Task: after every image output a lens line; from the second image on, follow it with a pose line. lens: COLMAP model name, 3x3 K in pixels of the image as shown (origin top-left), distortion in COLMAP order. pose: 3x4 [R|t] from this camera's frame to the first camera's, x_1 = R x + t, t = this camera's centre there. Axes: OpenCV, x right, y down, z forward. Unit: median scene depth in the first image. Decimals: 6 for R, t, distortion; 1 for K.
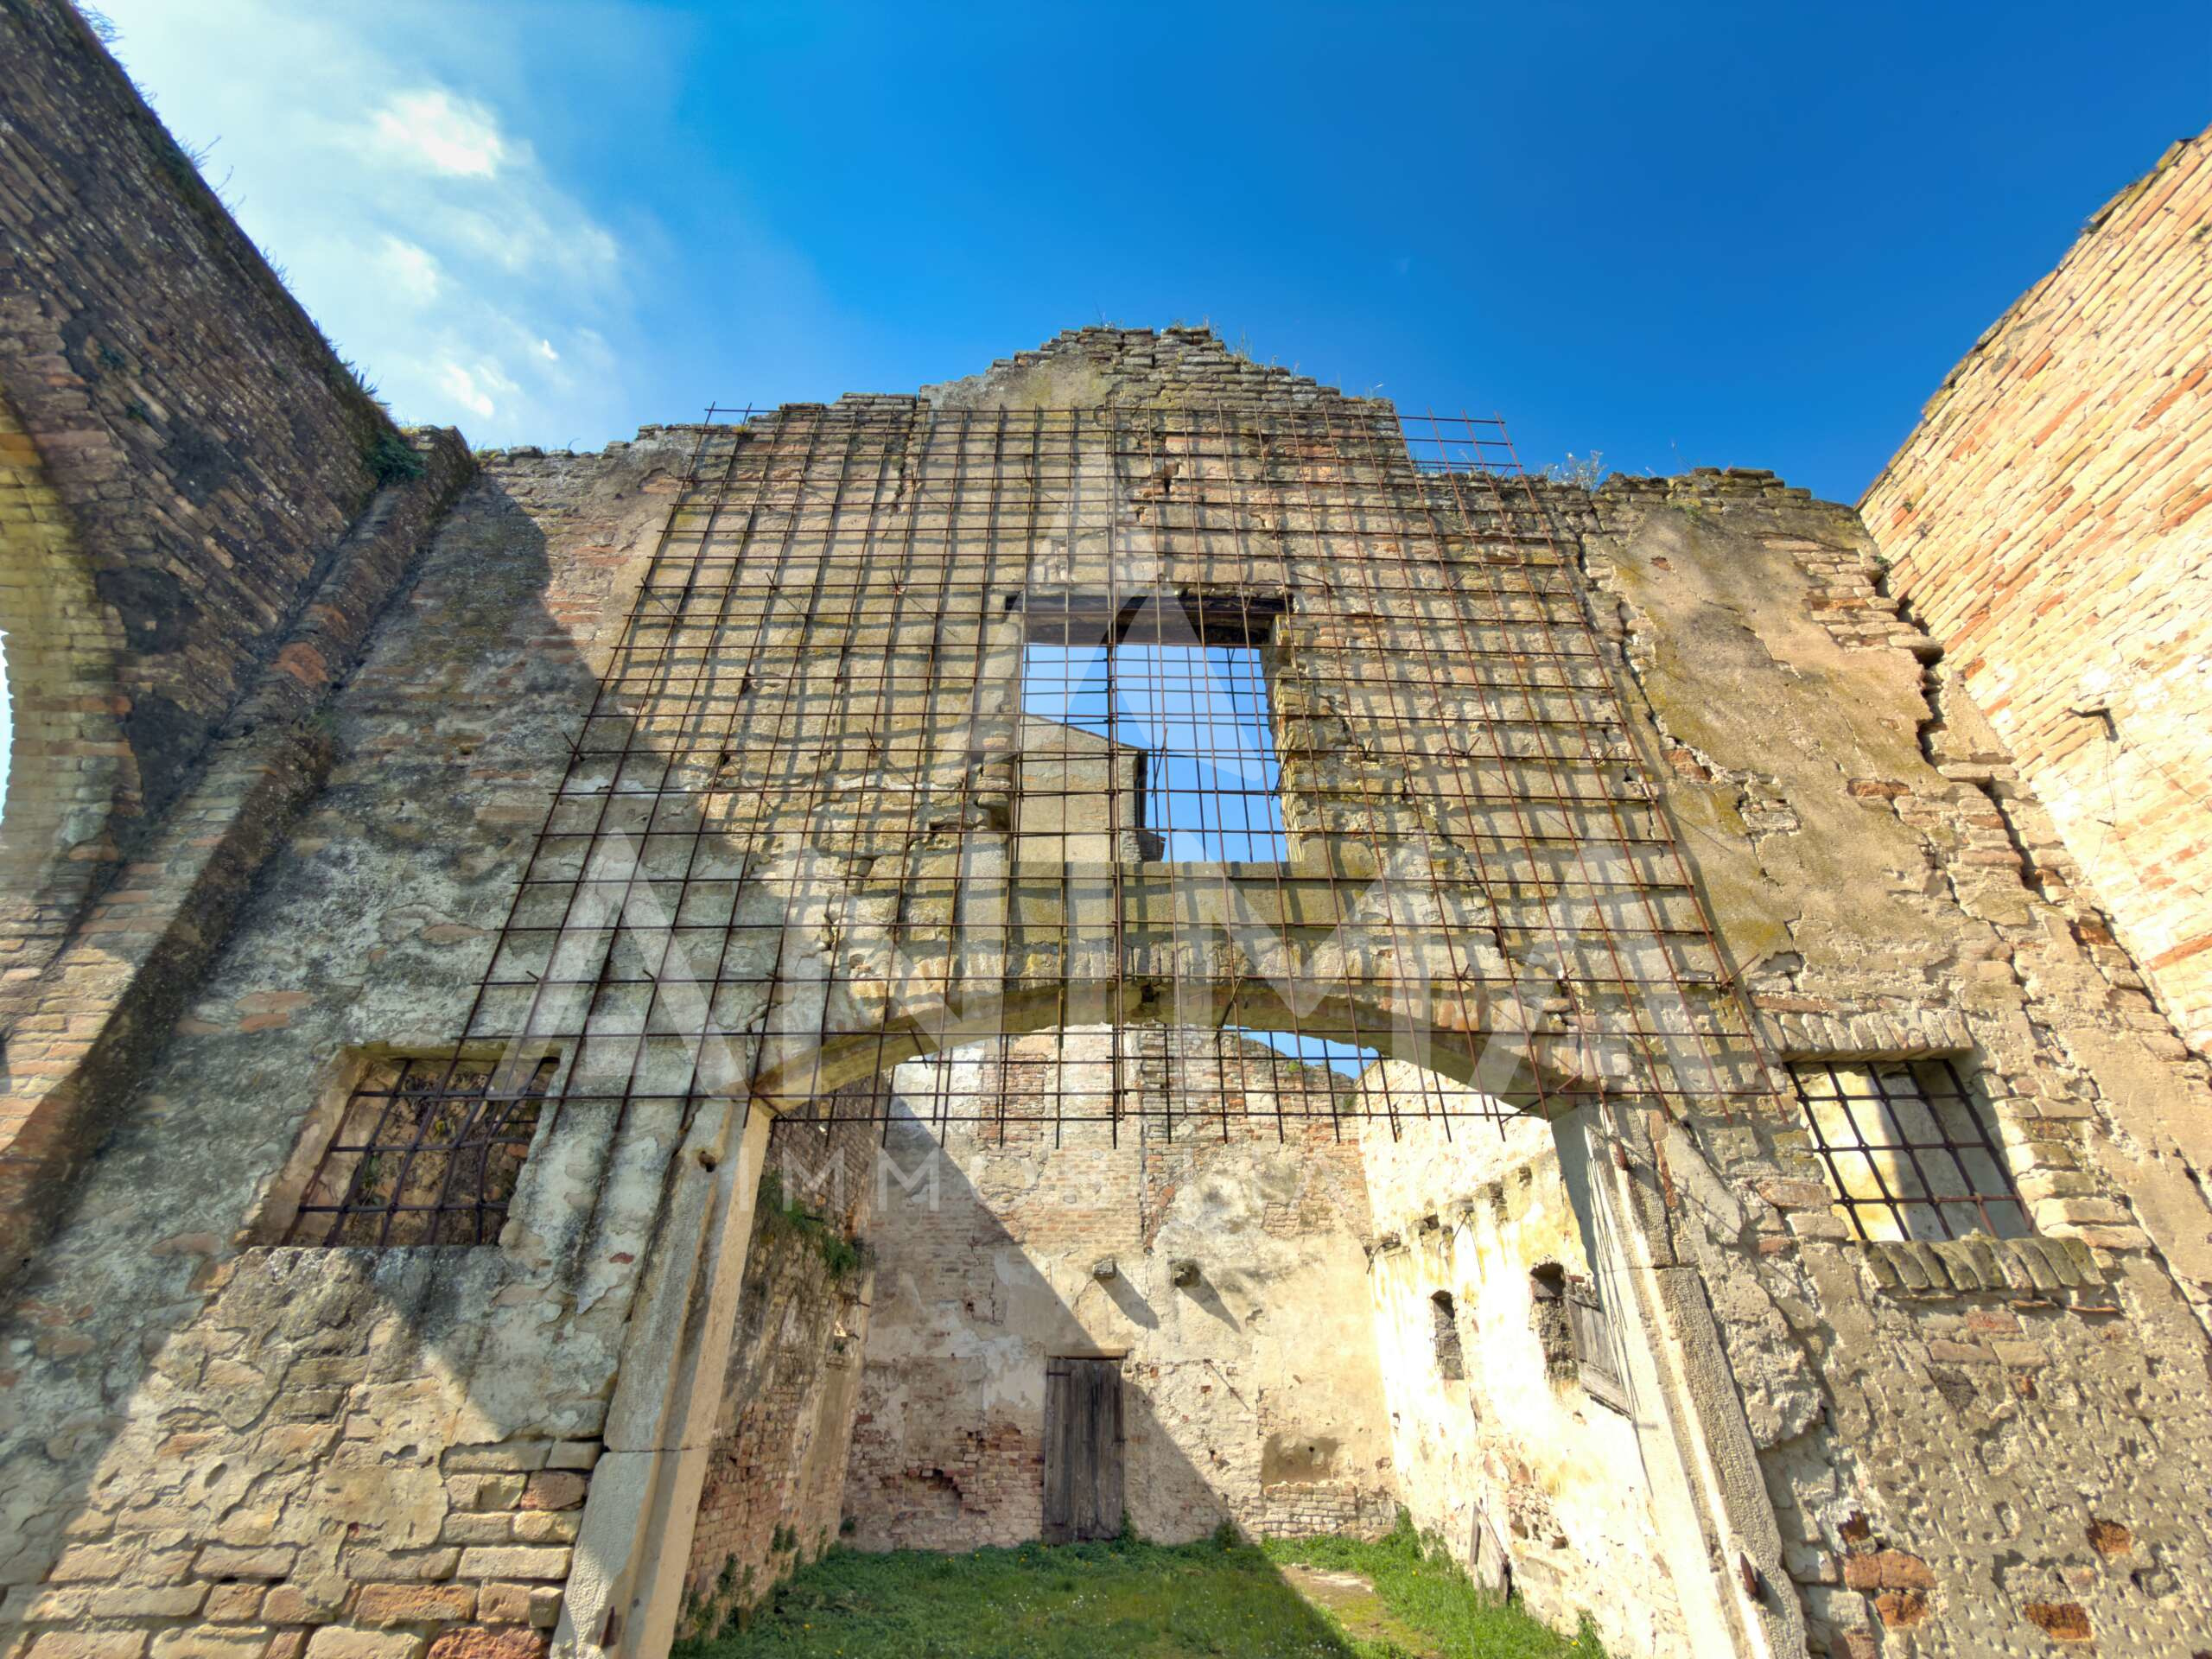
lens RADIAL K [[879.4, 0, 1108.9], [0, 879.4, 828.5], [0, 0, 1]] dist [-0.001048, -0.000534]
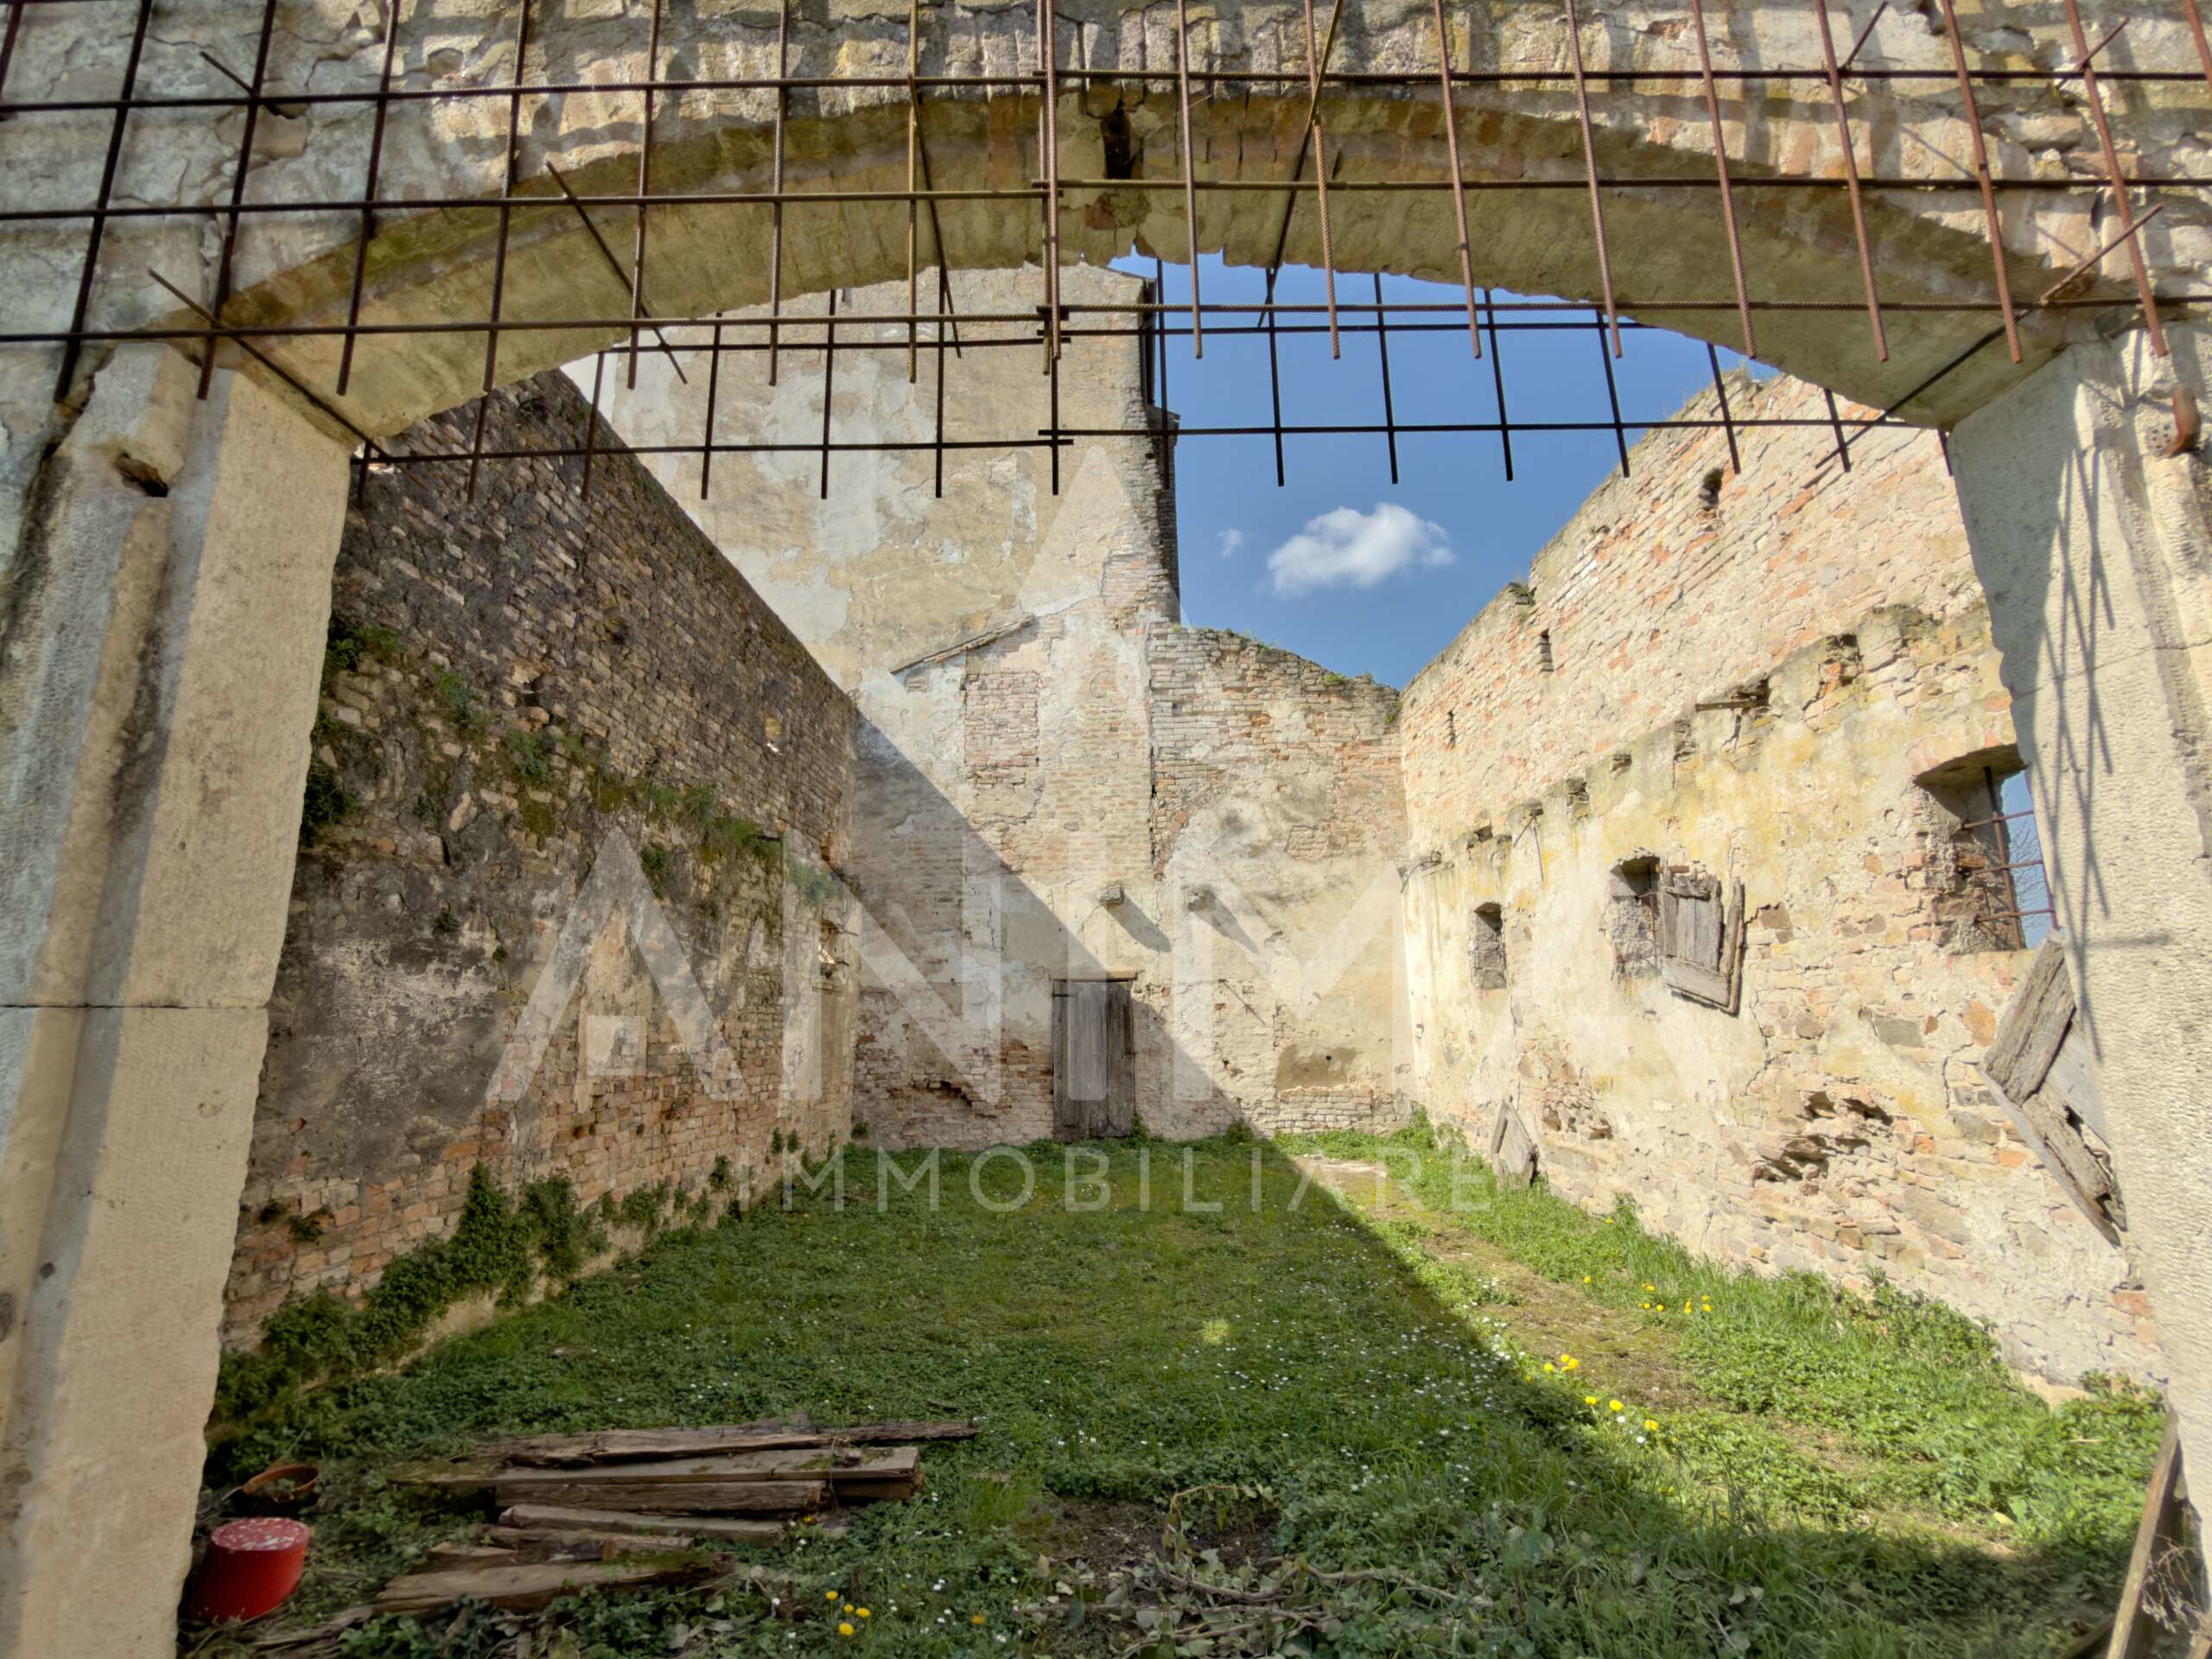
lens RADIAL K [[953.9, 0, 1106.0], [0, 953.9, 829.5], [0, 0, 1]] dist [-0.000354, 0.000256]
pose [[0.999606, -0.021130, -0.018488, 0.030806], [0.026375, 0.932466, 0.360293, 0.261995], [0.009627, -0.360638, 0.932656, 0.327530]]
